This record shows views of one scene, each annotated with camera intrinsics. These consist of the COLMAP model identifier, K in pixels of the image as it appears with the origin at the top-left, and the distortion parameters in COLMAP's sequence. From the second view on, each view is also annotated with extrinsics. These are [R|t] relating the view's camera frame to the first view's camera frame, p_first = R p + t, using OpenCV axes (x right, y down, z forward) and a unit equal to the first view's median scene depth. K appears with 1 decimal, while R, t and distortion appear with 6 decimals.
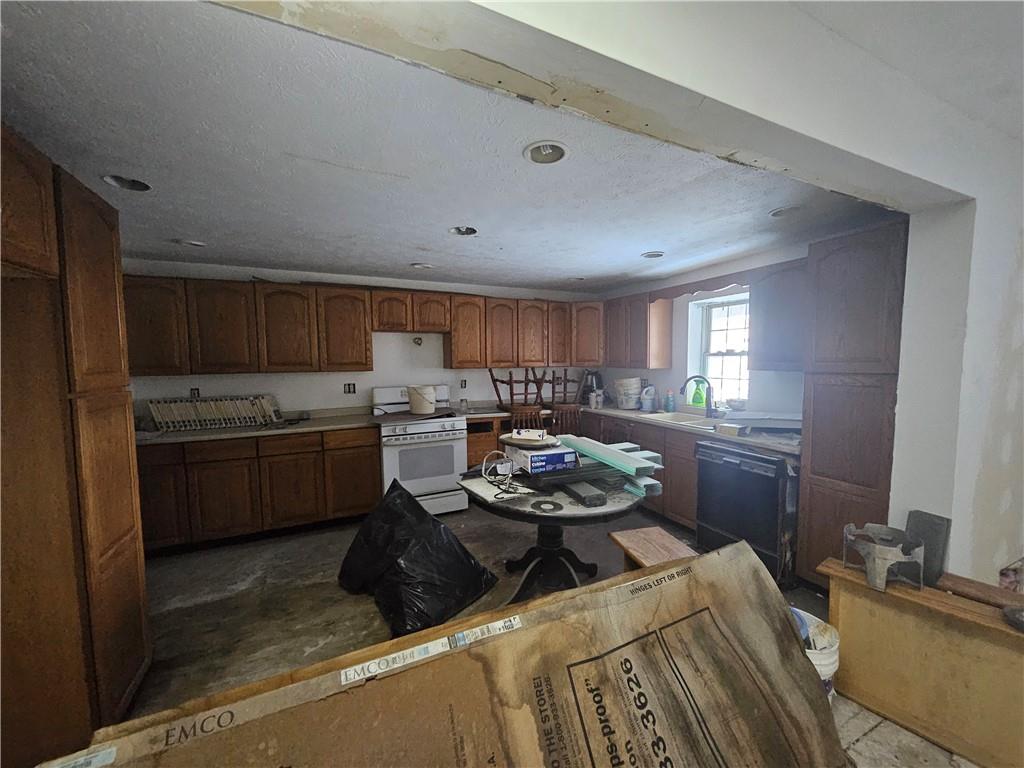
lens RADIAL K [[407.5, 0, 515.4], [0, 407.5, 387.2], [0, 0, 1]] dist [0.000511, 0.000183]
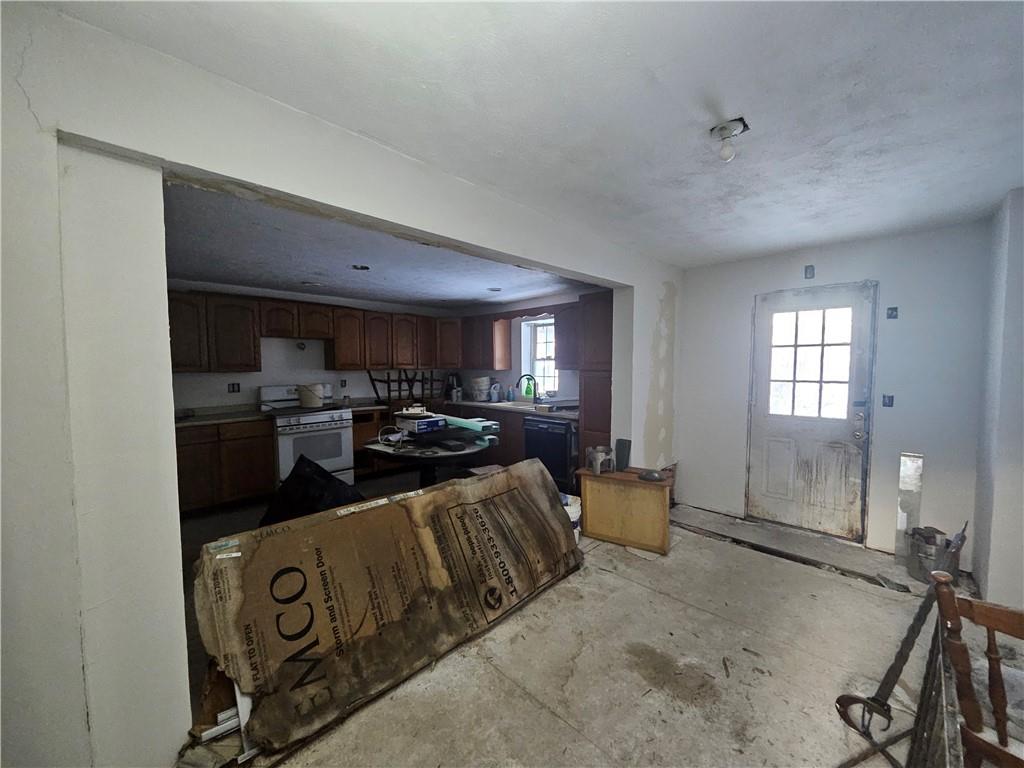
lens RADIAL K [[407.5, 0, 515.4], [0, 407.5, 387.2], [0, 0, 1]] dist [0.000511, 0.000183]
pose [[0.941924, -0.013983, 0.335534, -0.070966], [0.019106, 0.999746, -0.011972, 0.032511], [-0.335281, 0.017688, 0.941952, -0.329569]]
